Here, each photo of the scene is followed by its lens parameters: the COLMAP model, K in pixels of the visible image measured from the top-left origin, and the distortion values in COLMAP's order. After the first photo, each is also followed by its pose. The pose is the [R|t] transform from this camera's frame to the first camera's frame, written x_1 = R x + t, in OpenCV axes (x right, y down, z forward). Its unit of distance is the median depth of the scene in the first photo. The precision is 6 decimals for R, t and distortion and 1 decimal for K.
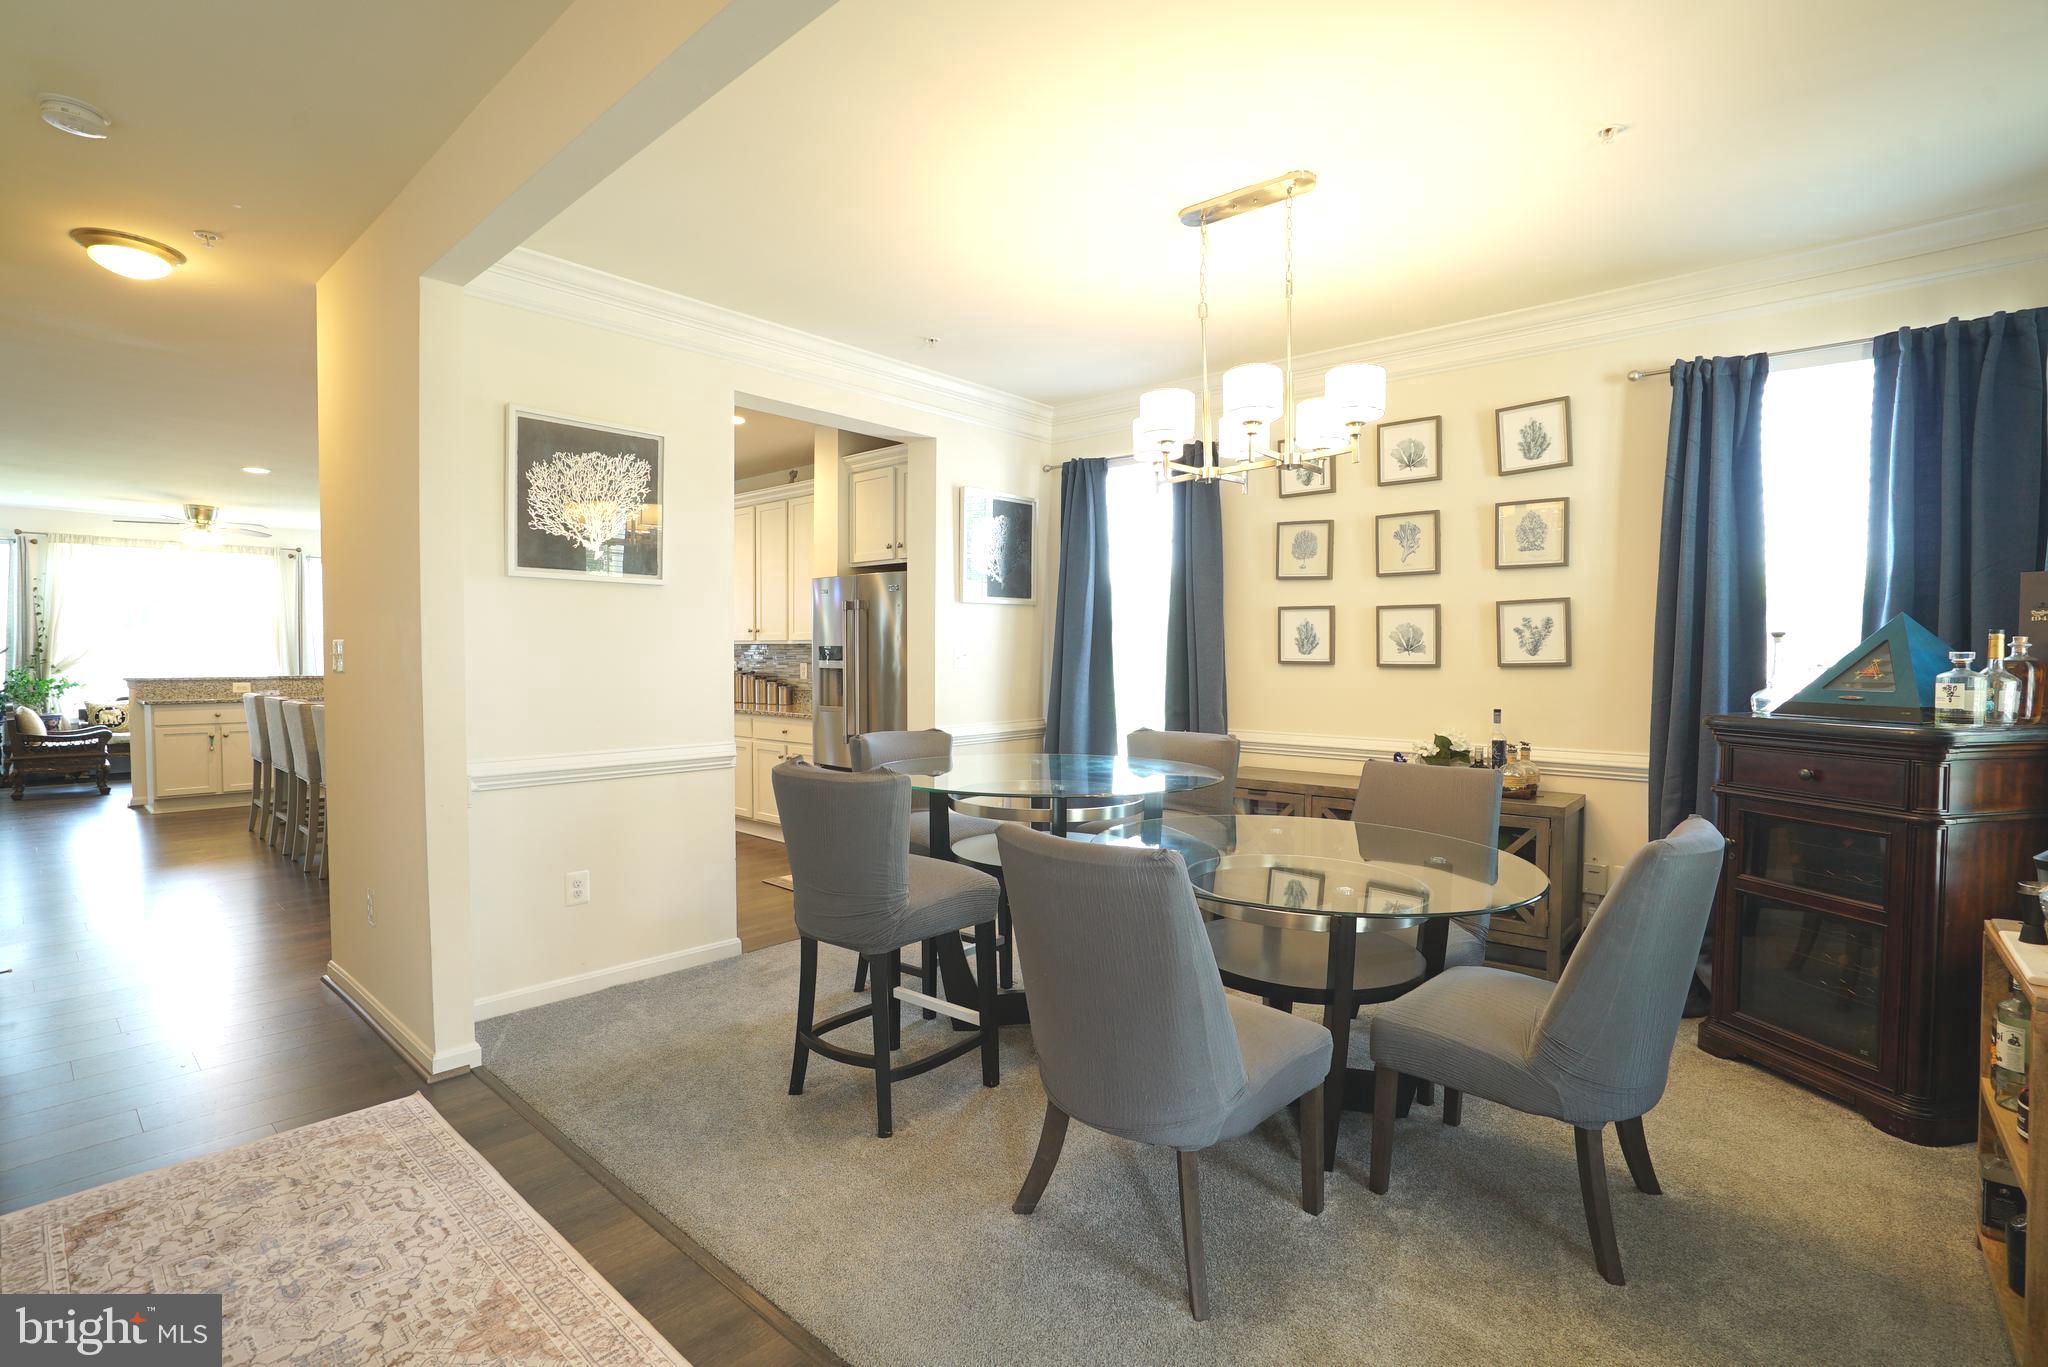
lens RADIAL K [[930.7, 0, 1024.0], [0, 930.7, 683.5], [0, 0, 1]] dist [-0.056265, 0.023726]
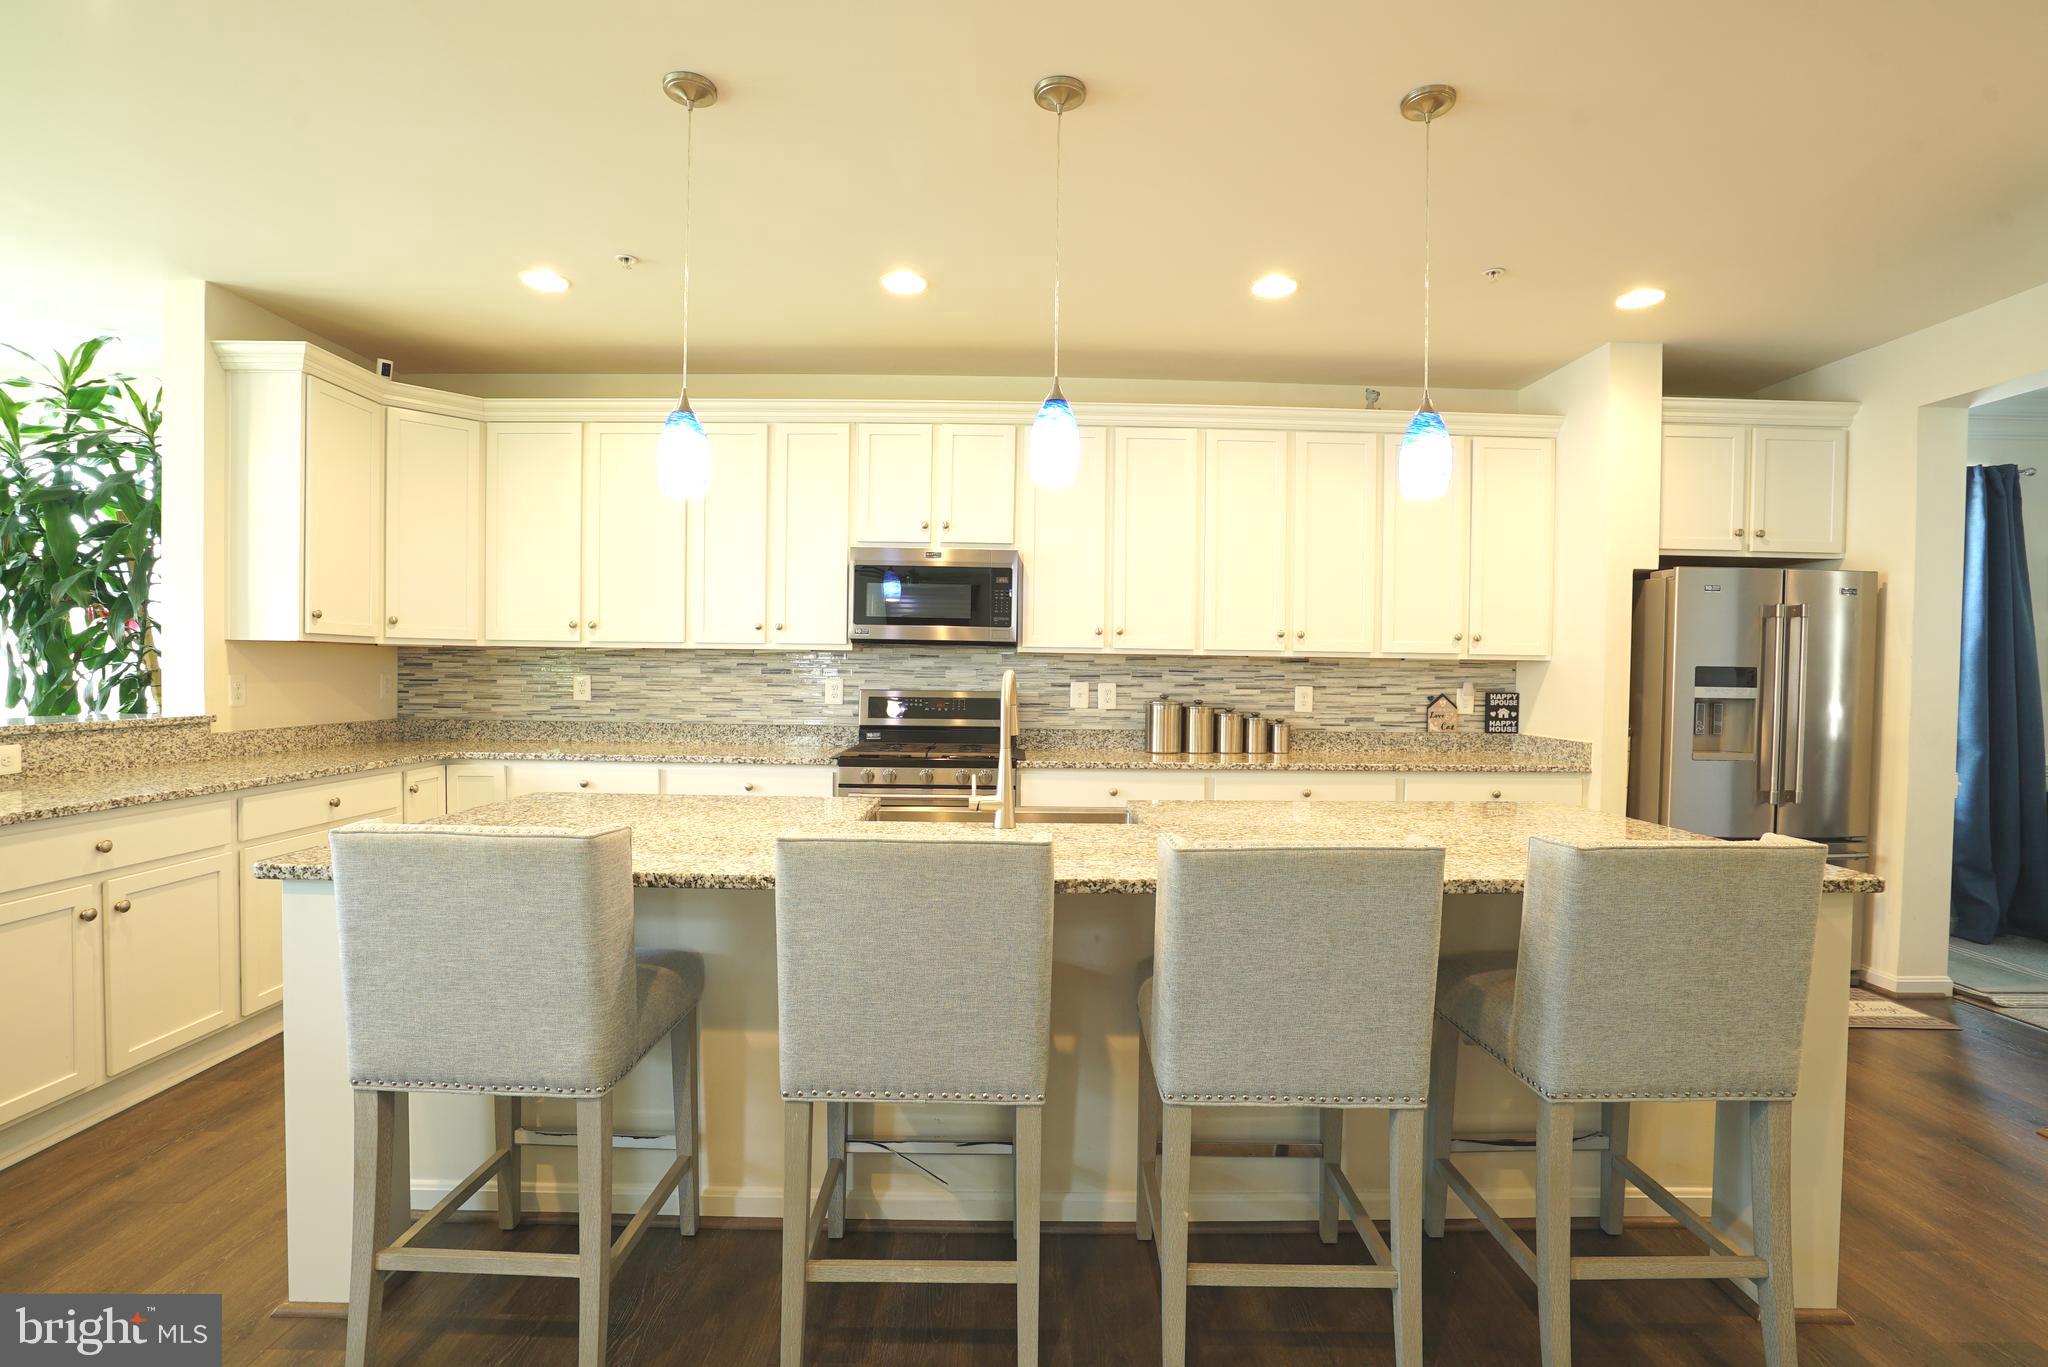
lens RADIAL K [[930.7, 0, 1024.0], [0, 930.7, 683.5], [0, 0, 1]] dist [-0.056265, 0.023726]
pose [[0.881378, 0.002421, 0.472405, -0.701676], [0.003485, 0.999926, -0.011627, -0.017593], [-0.472399, 0.011894, 0.881305, 0.518438]]
